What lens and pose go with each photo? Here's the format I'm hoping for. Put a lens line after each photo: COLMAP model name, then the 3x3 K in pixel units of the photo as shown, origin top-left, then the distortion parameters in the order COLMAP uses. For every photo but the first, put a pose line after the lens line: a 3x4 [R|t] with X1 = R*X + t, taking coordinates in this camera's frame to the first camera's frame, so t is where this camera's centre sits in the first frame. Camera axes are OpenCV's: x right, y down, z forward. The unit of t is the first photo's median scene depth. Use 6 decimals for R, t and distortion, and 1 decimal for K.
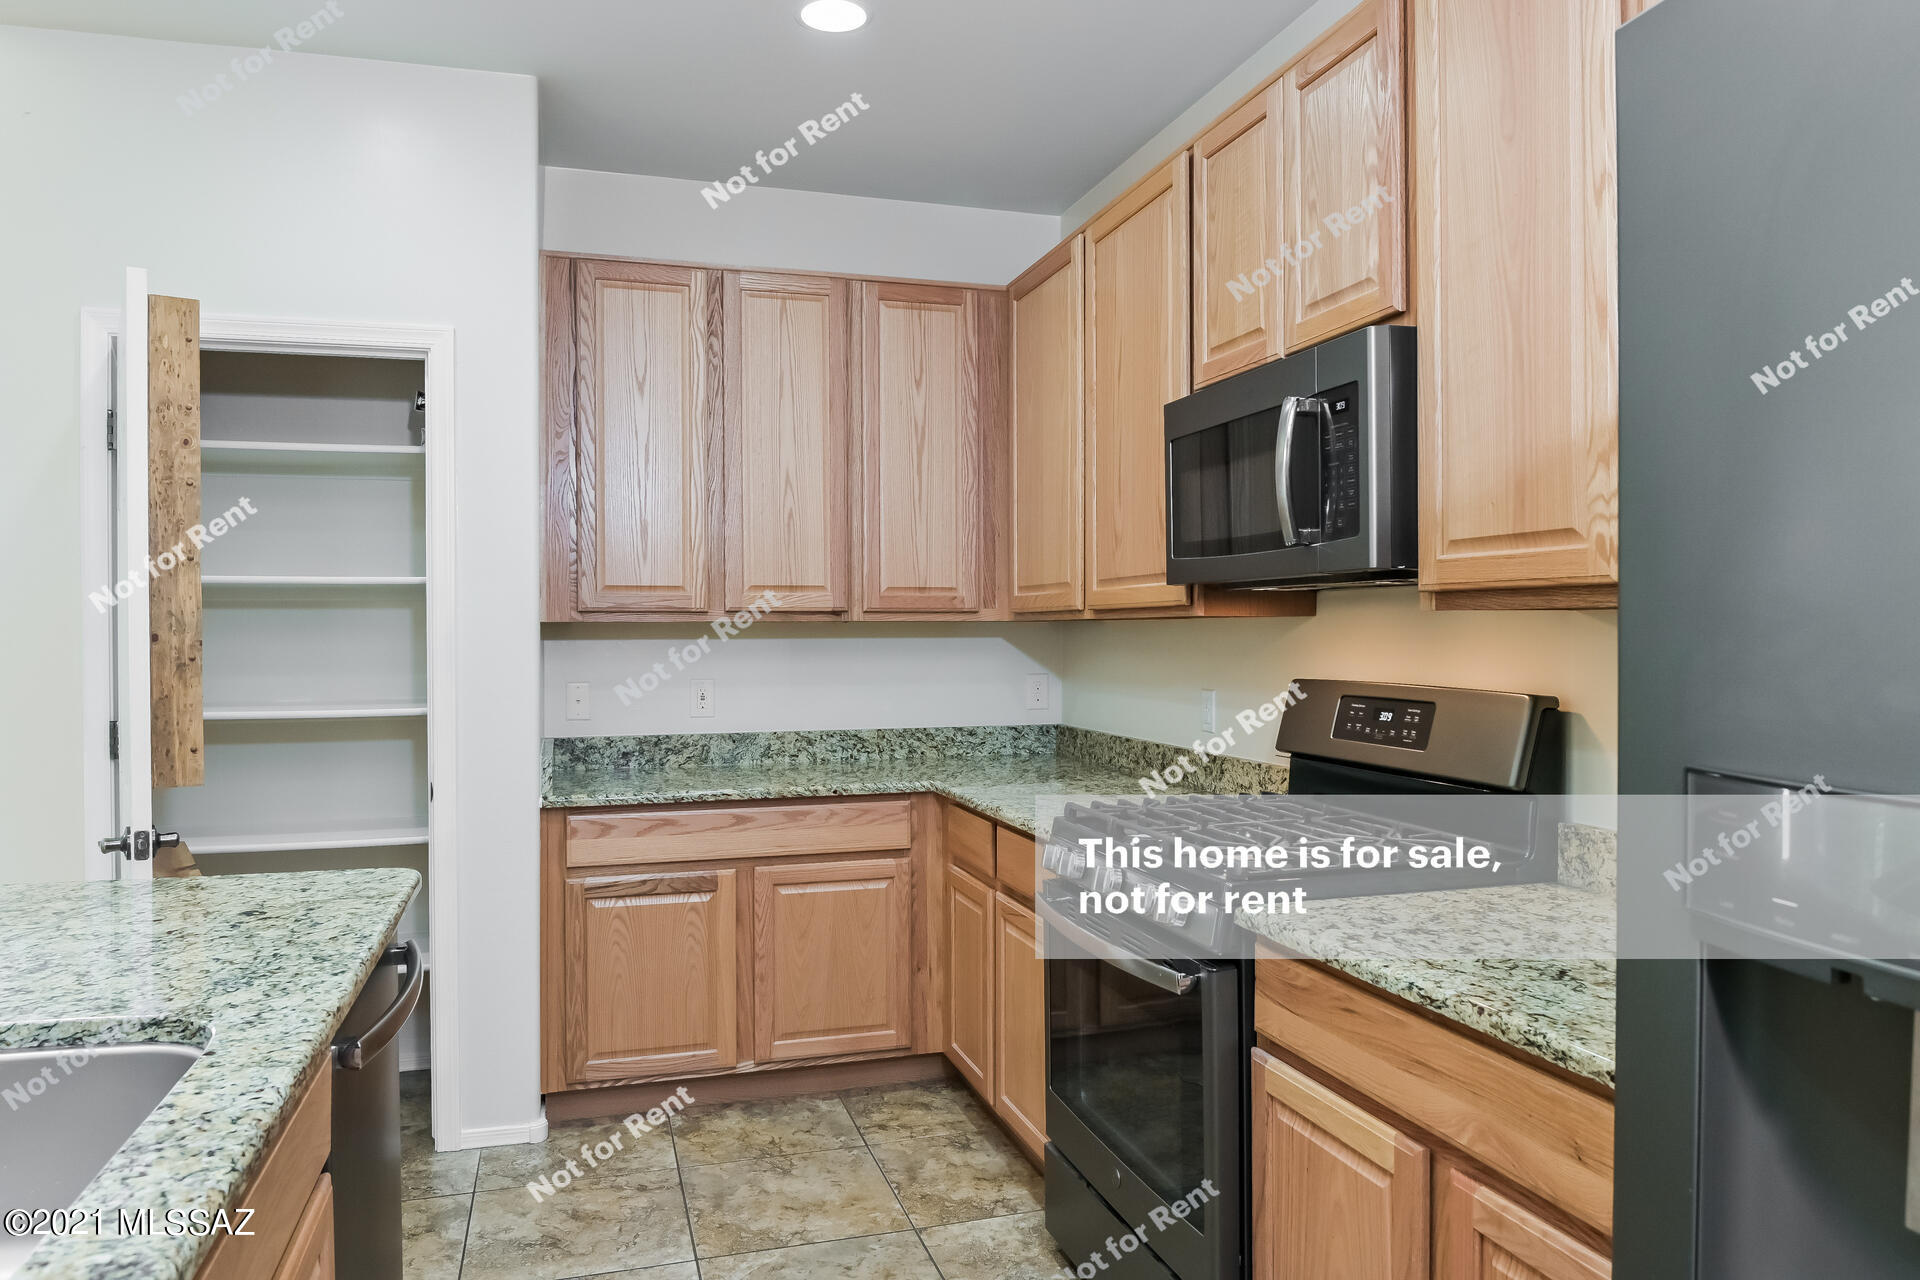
lens RADIAL K [[1236.9, 0, 949.6], [0, 1236.9, 637.8], [0, 0, 1]] dist [0.001641, 0.000028]
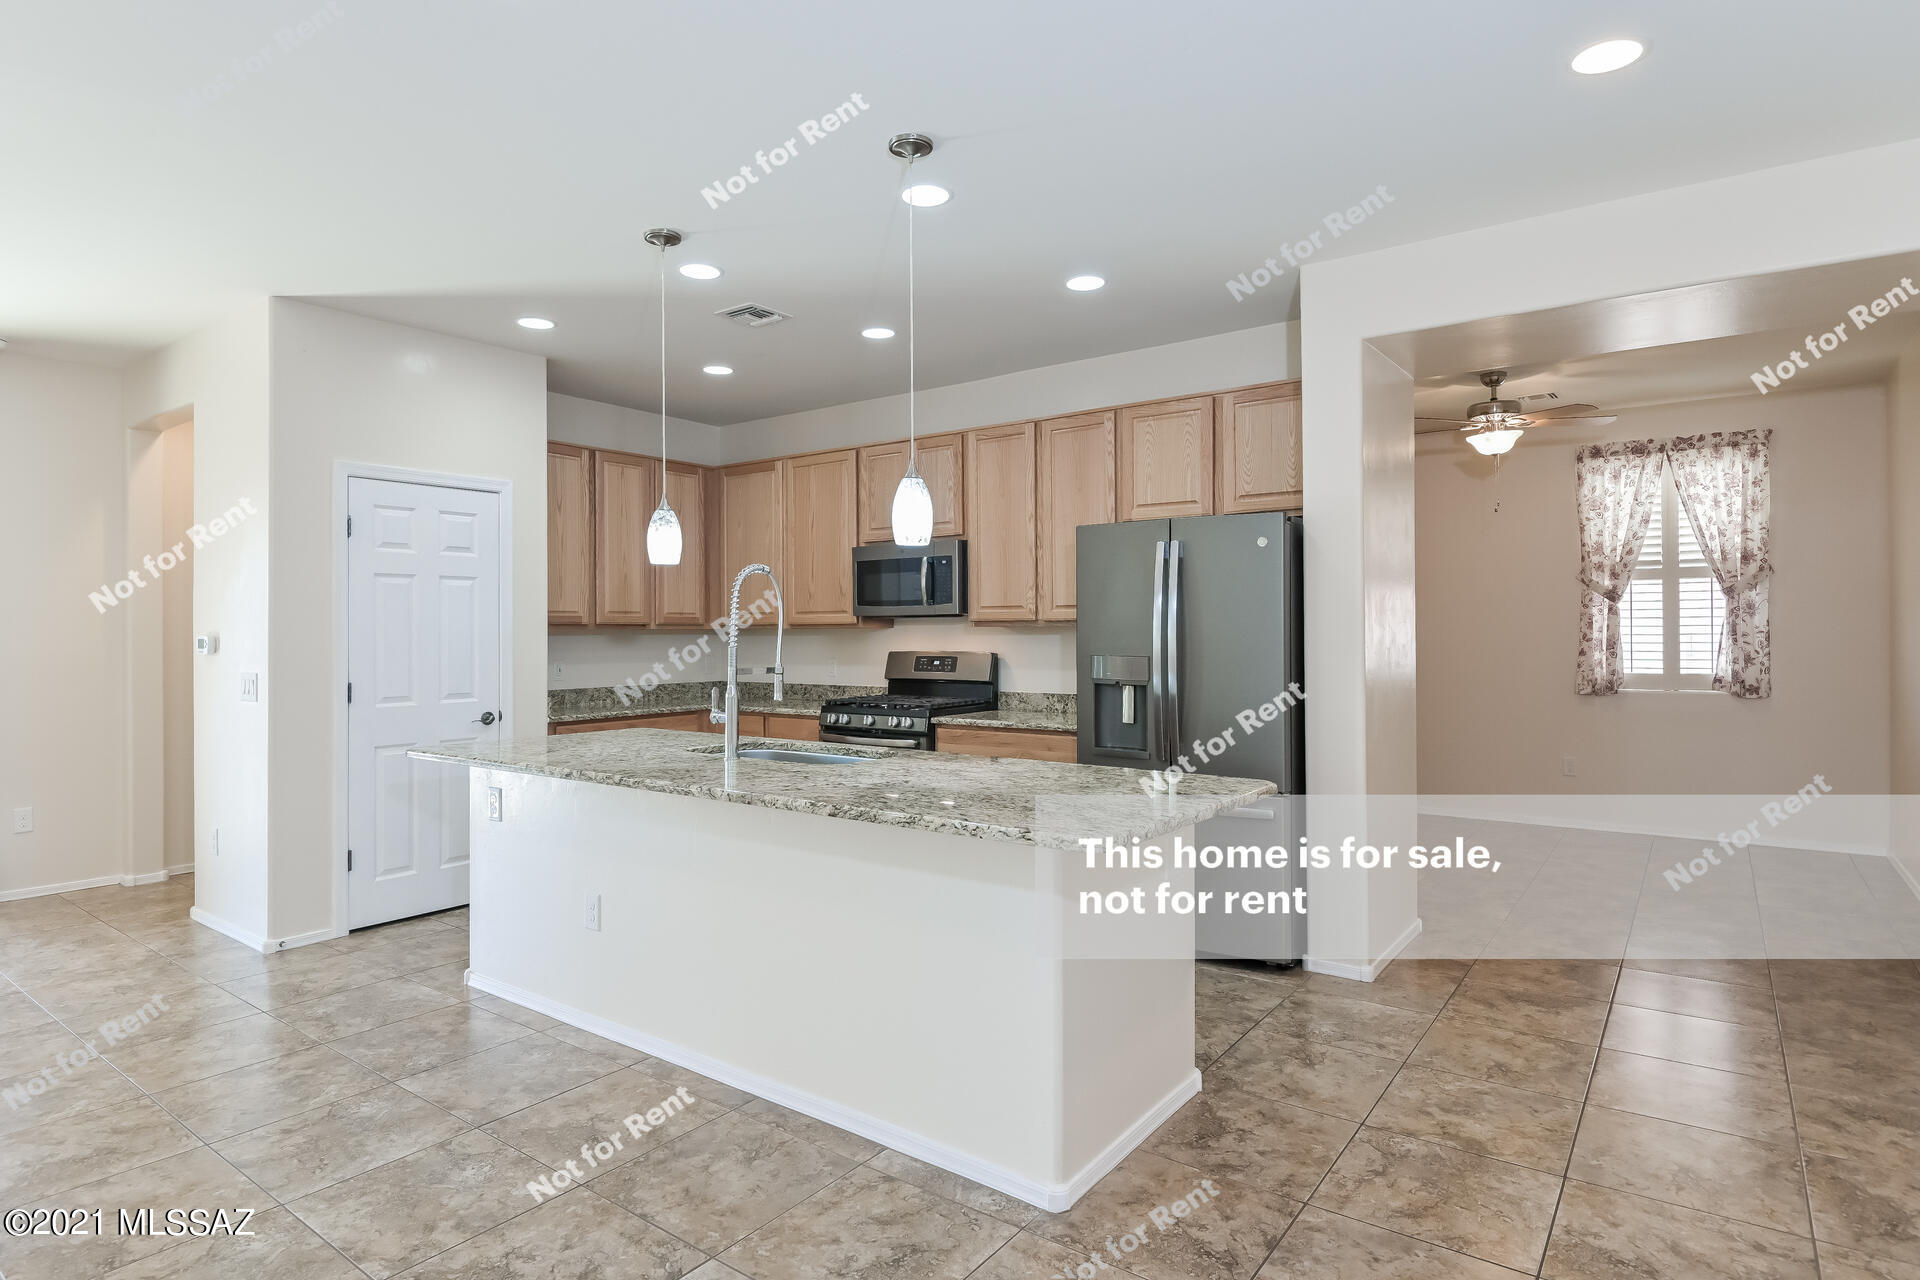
lens RADIAL K [[1042.4, 0, 959.6], [0, 1042.4, 636.2], [0, 0, 1]] dist [0.000467, 0.000012]
pose [[0.788528, -0.002598, 0.614993, -0.973988], [0.005409, 0.999982, -0.002710, 0.007087], [-0.614975, 0.005463, 0.788528, -0.848462]]
